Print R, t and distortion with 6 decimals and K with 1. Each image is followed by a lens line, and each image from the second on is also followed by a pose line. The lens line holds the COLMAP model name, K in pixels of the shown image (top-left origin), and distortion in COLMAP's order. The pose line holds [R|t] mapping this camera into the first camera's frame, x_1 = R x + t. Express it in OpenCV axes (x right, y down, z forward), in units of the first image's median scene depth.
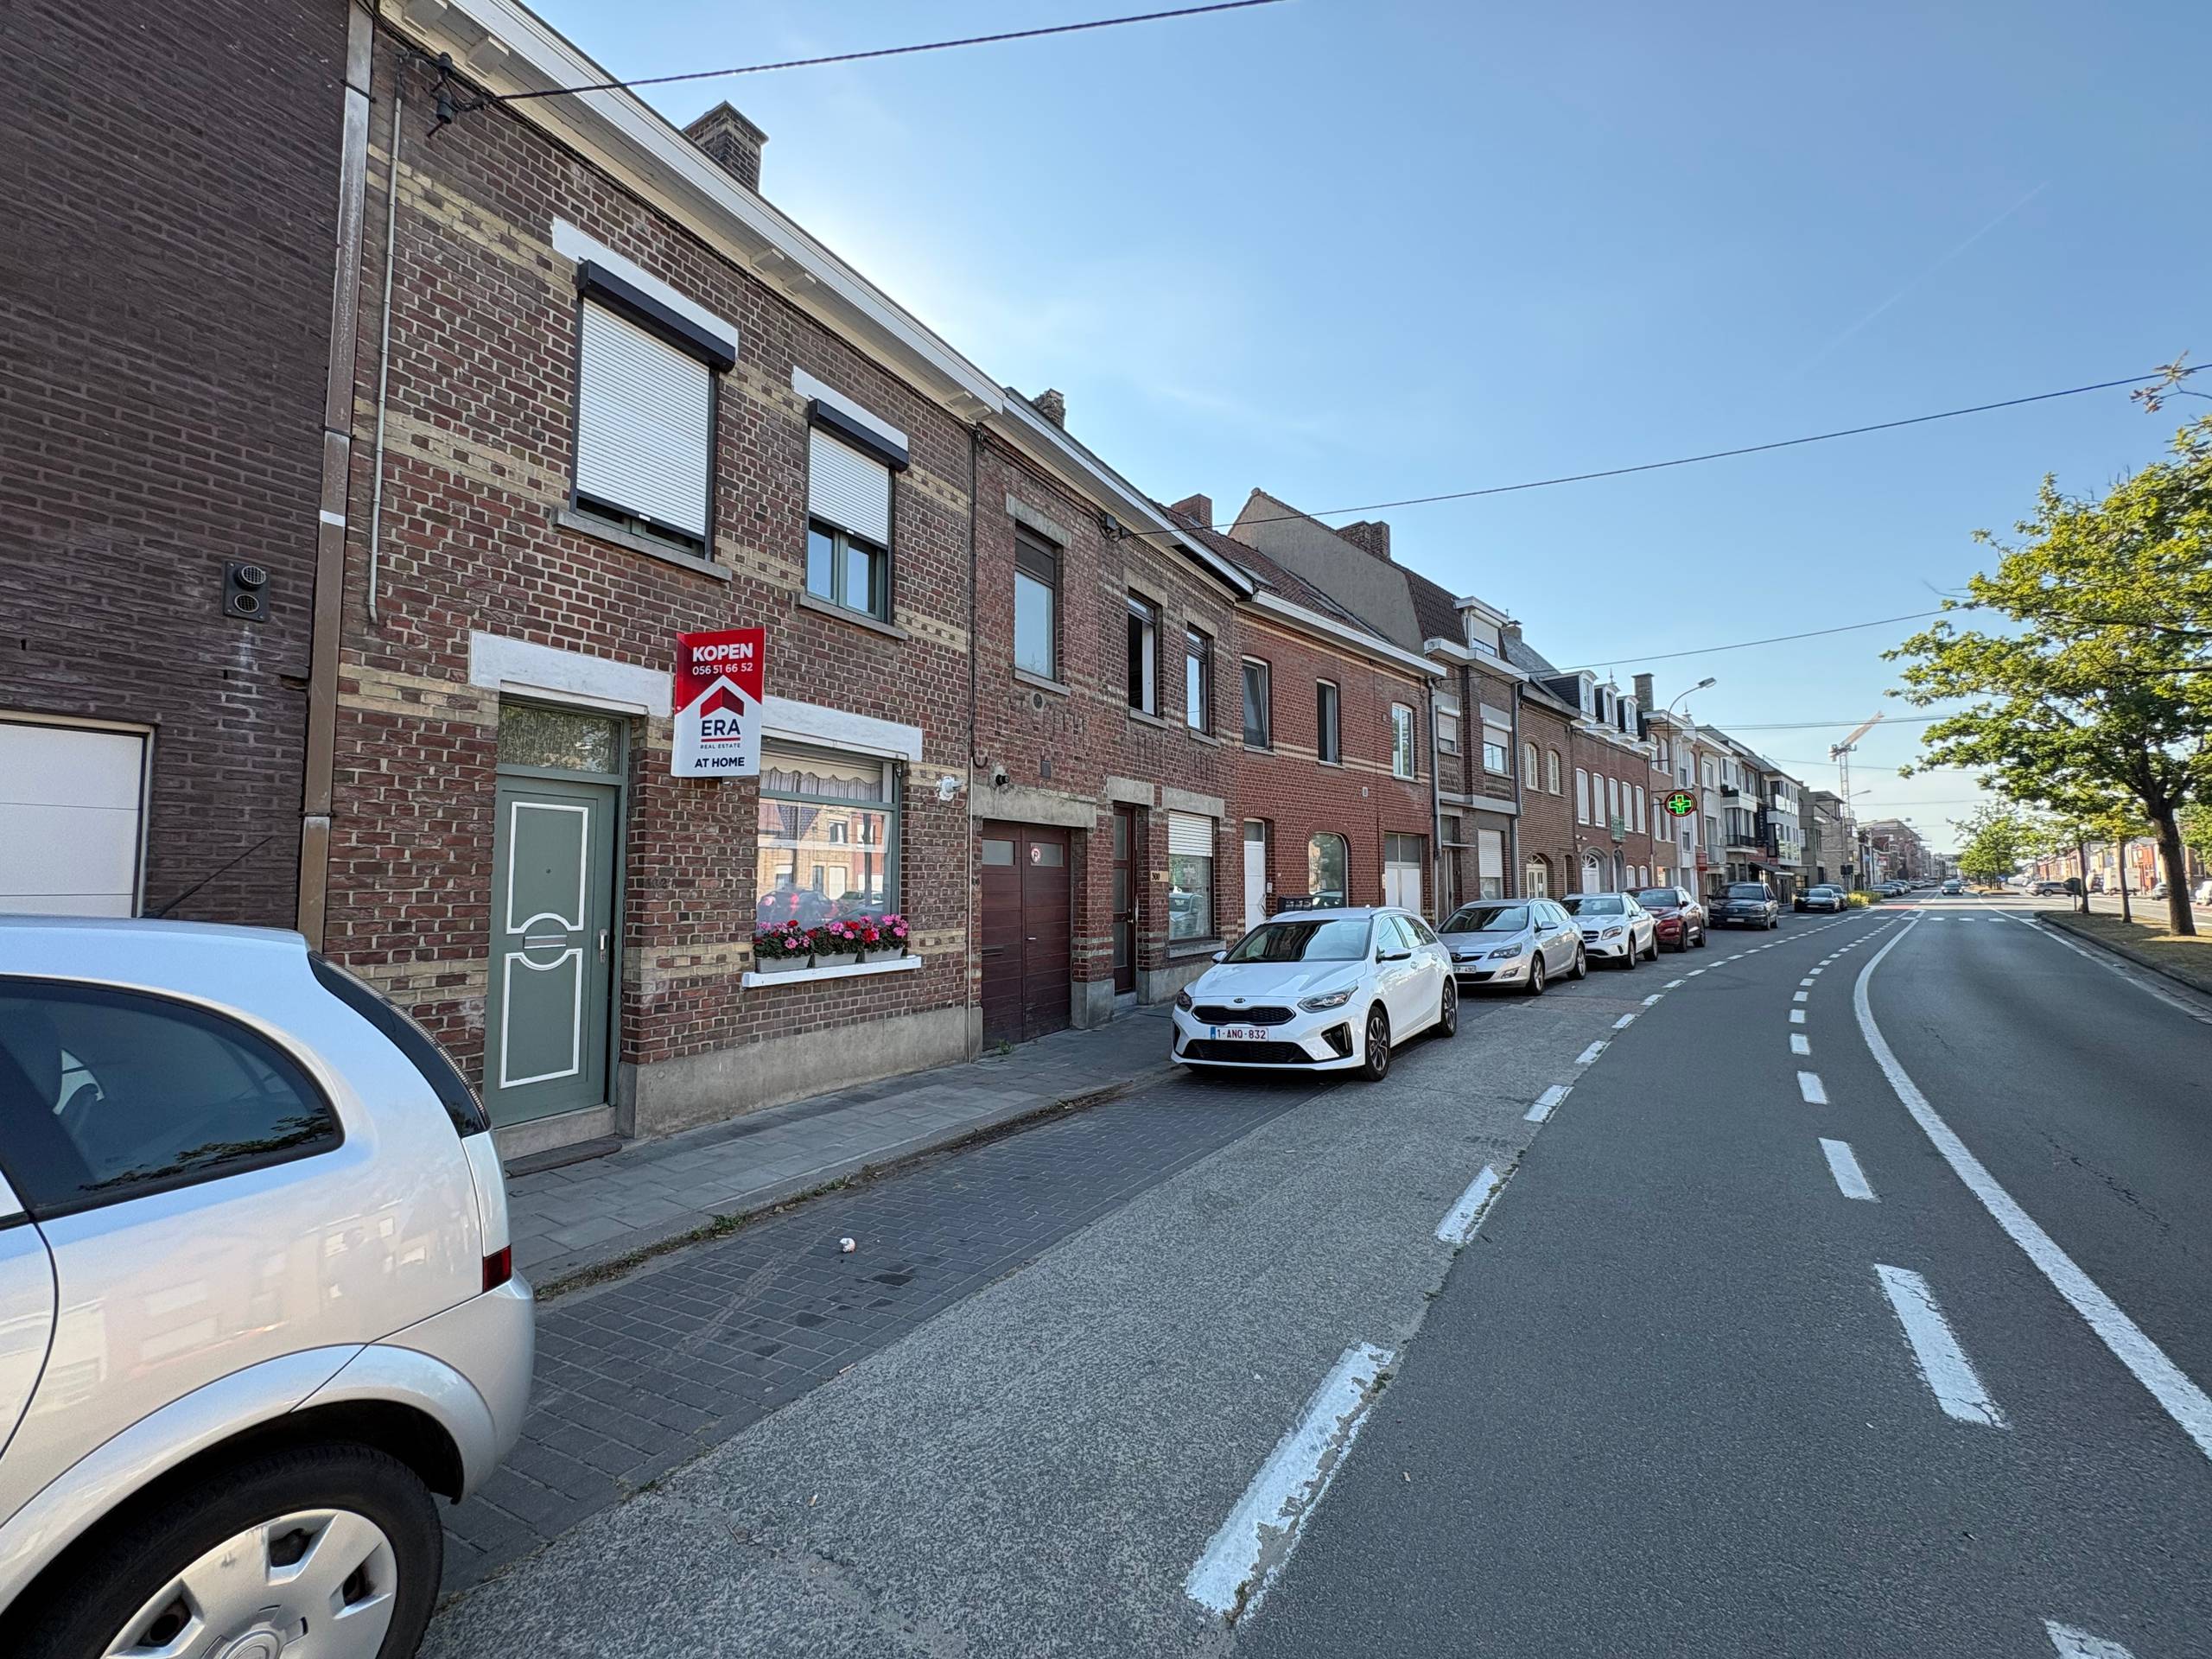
lens RADIAL K [[881.2, 0, 1106.5], [0, 881.2, 835.2], [0, 0, 1]] dist [-0.001305, -0.000231]
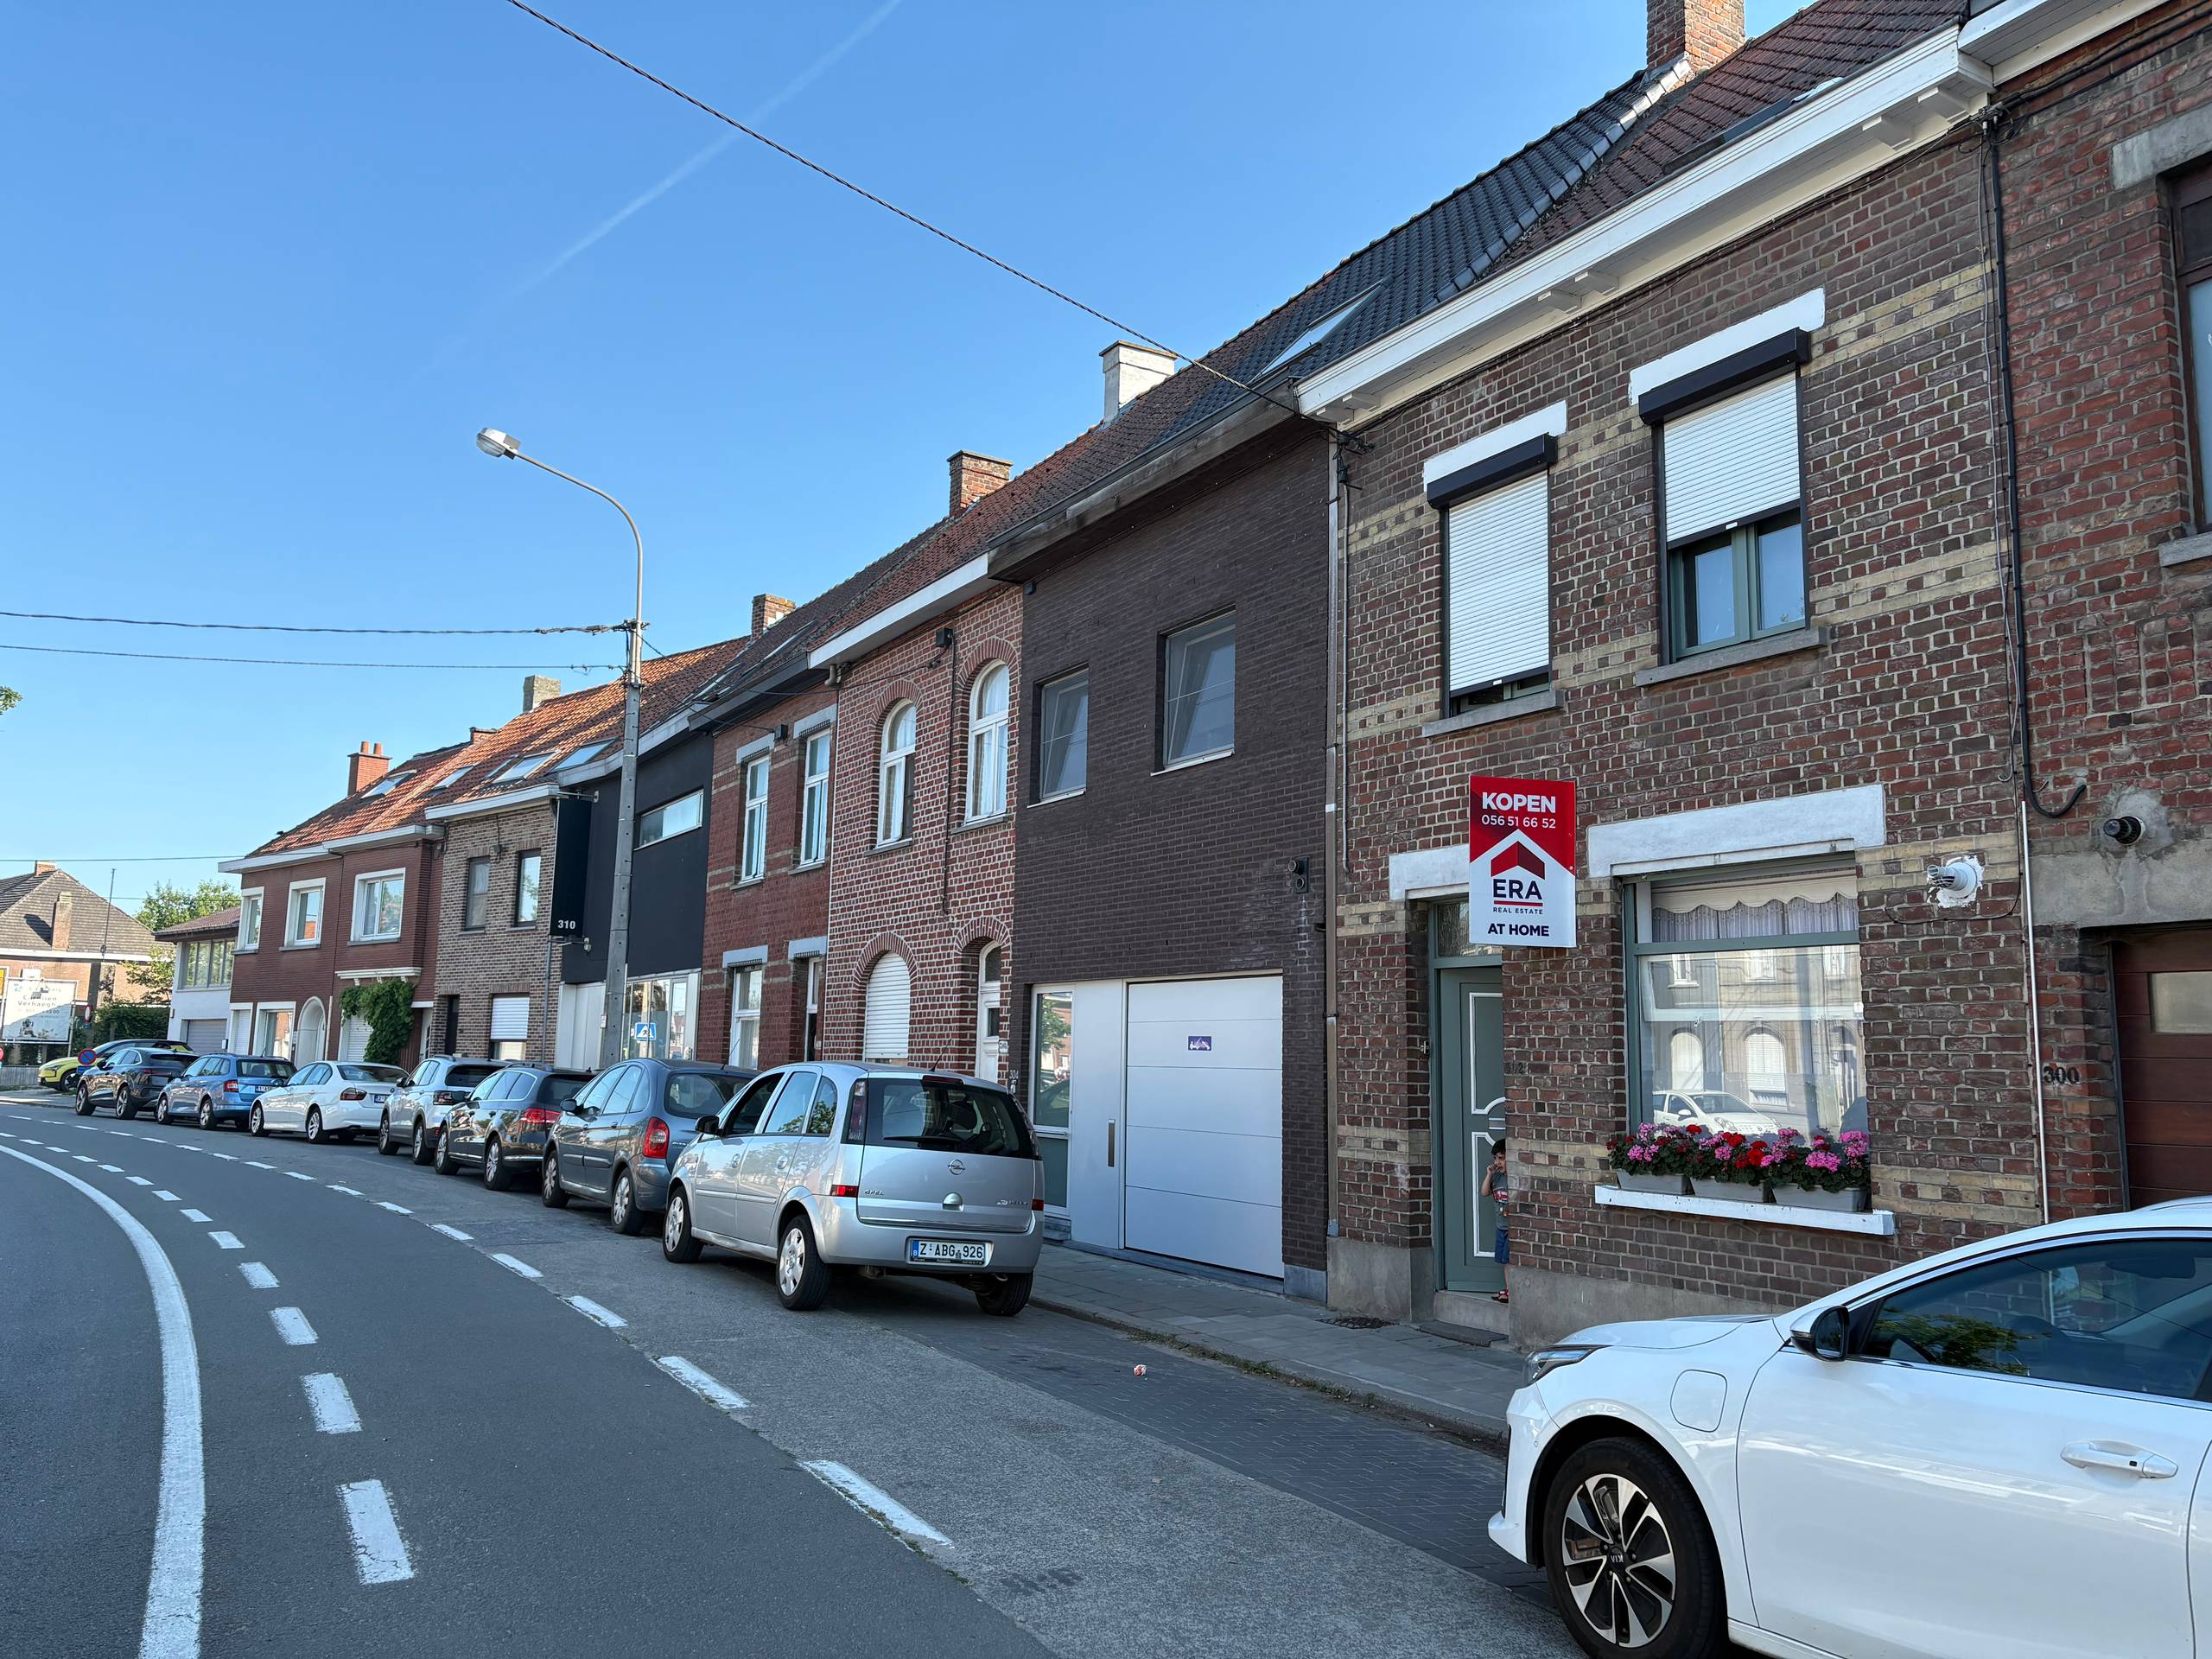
lens RADIAL K [[1667.7, 0, 1095.4], [0, 1667.7, 836.3], [0, 0, 1]] dist [0.072958, -0.083545]
pose [[-0.482707, -0.125682, -0.866717, 1.266921], [0.030847, 0.986595, -0.160245, 0.084468], [0.875238, -0.104087, -0.472360, 1.487984]]
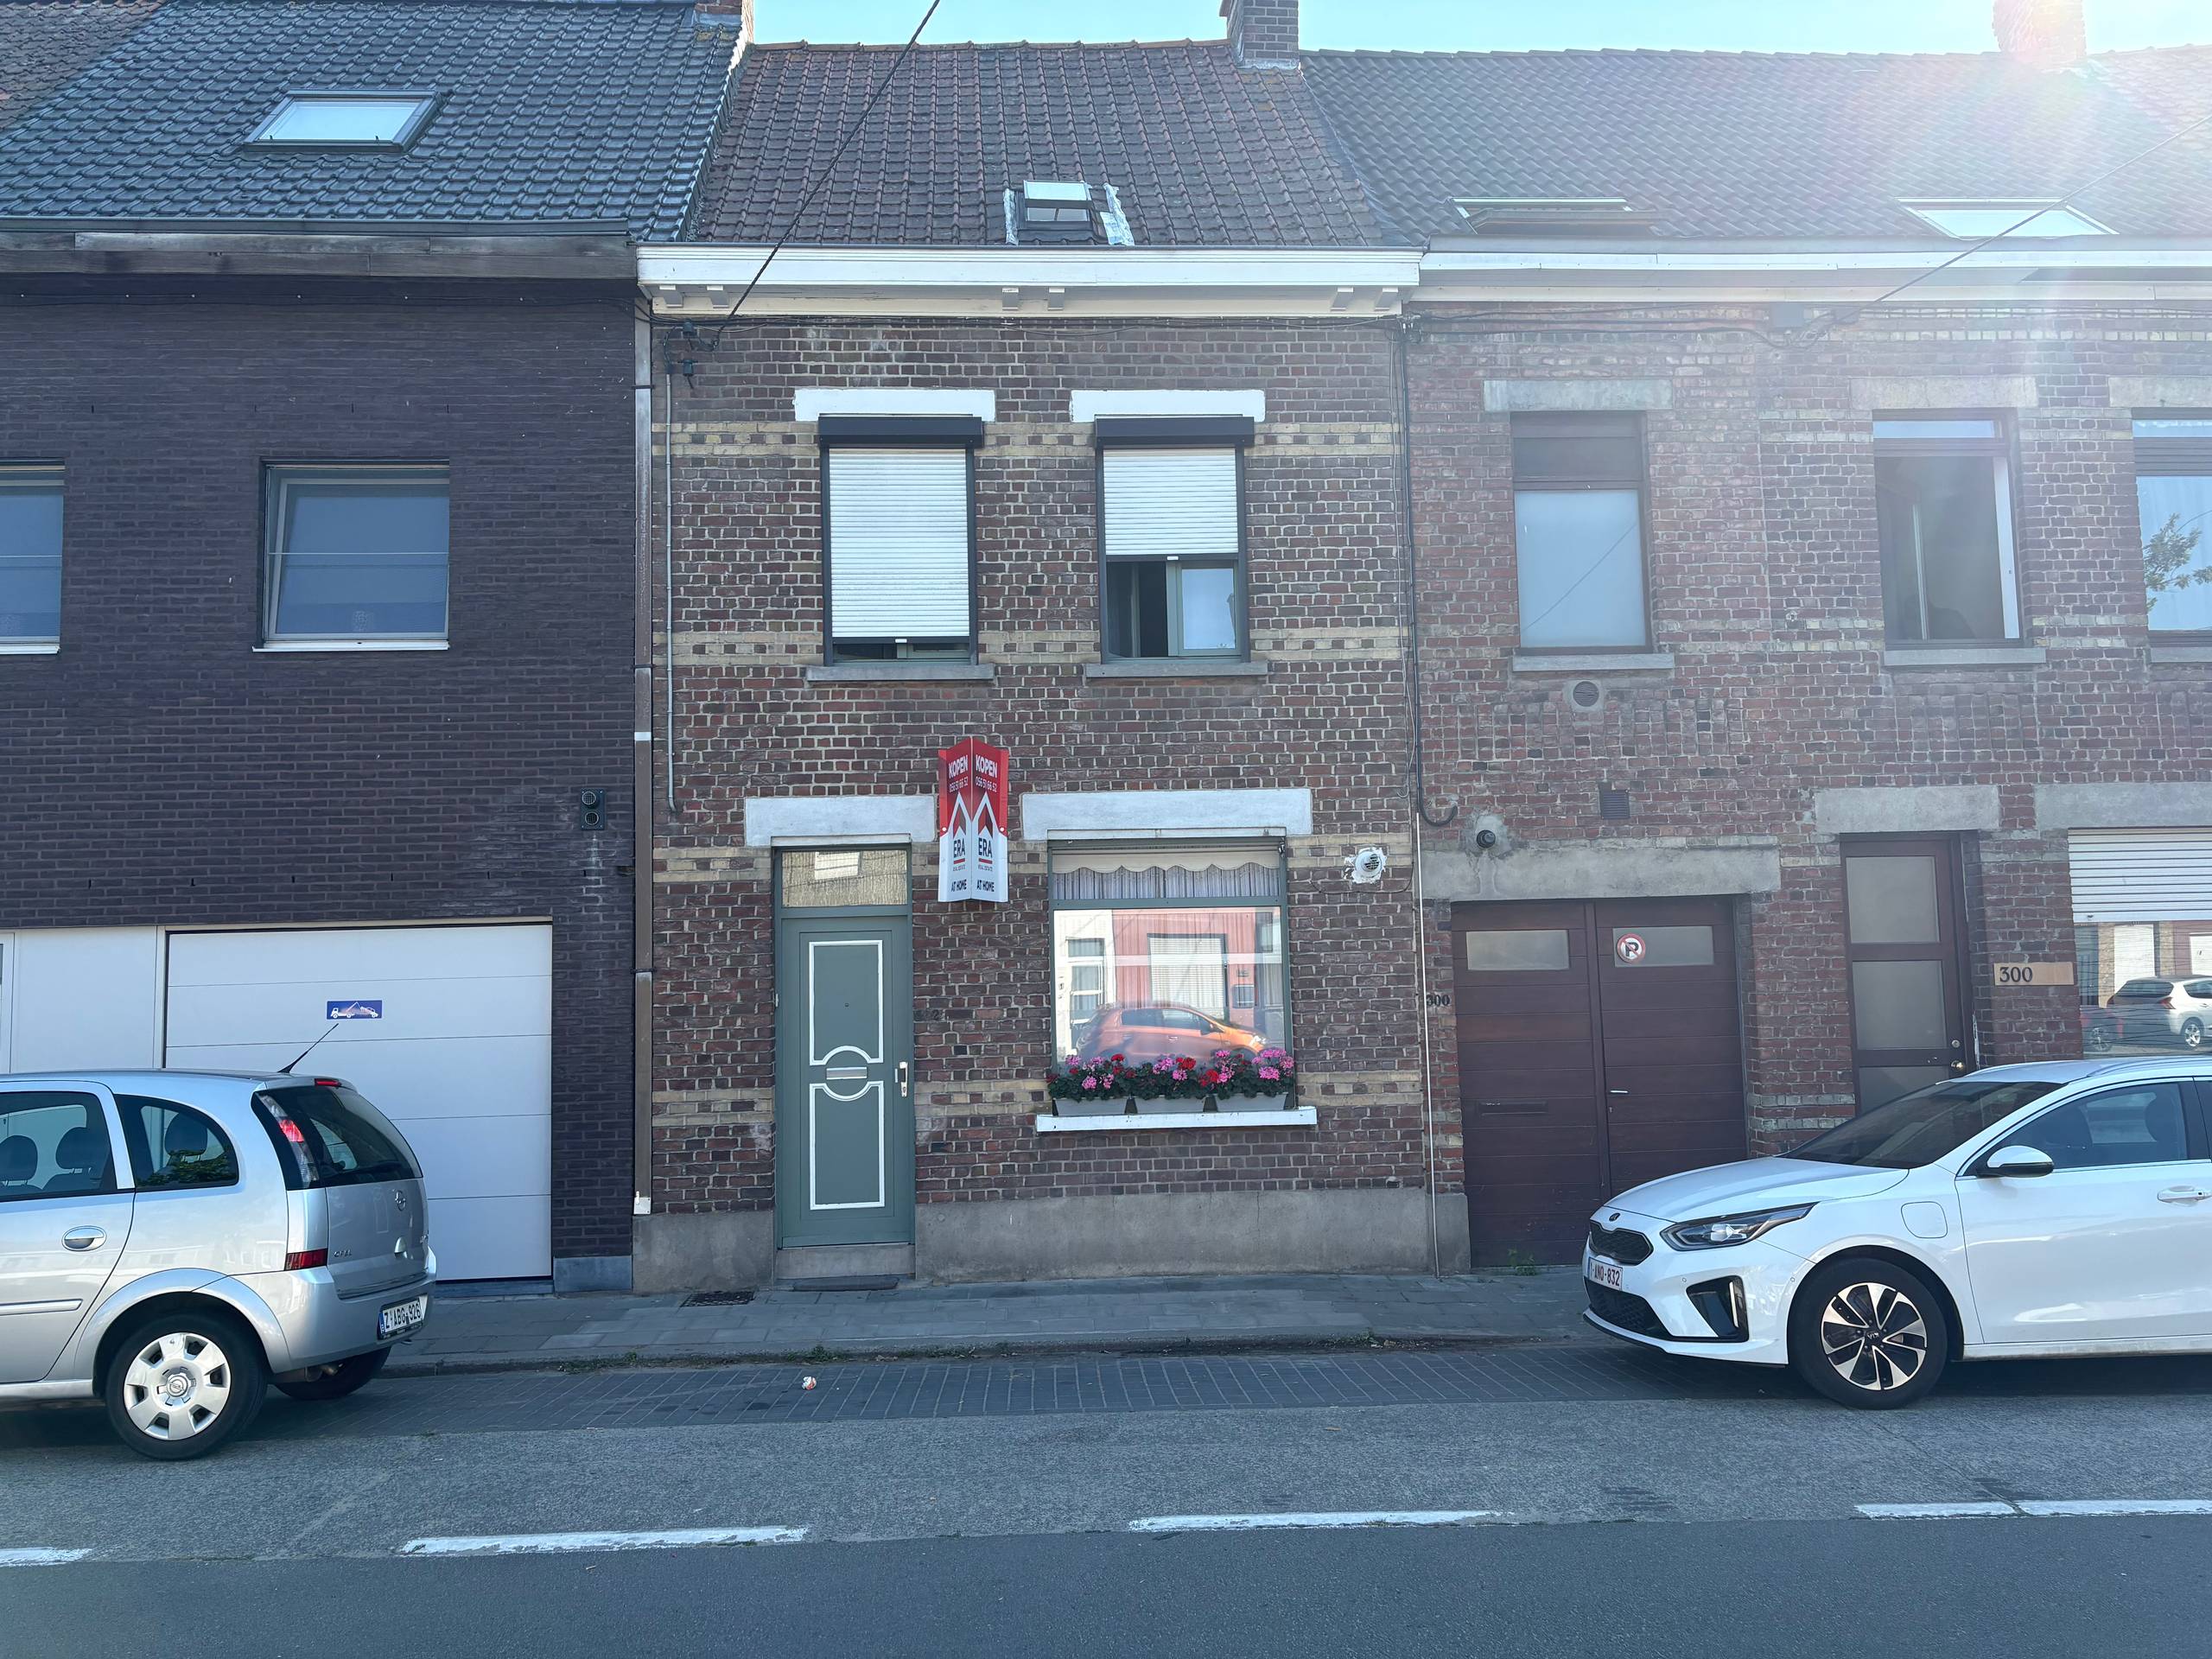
lens RADIAL K [[1667.7, 0, 1096.4], [0, 1667.7, 837.9], [0, 0, 1]] dist [0.072958, -0.083545]
pose [[0.563701, -0.078198, -0.822269, 1.123664], [0.070720, 0.996422, -0.046278, -0.042258], [0.822946, -0.032064, 0.567215, 0.123817]]
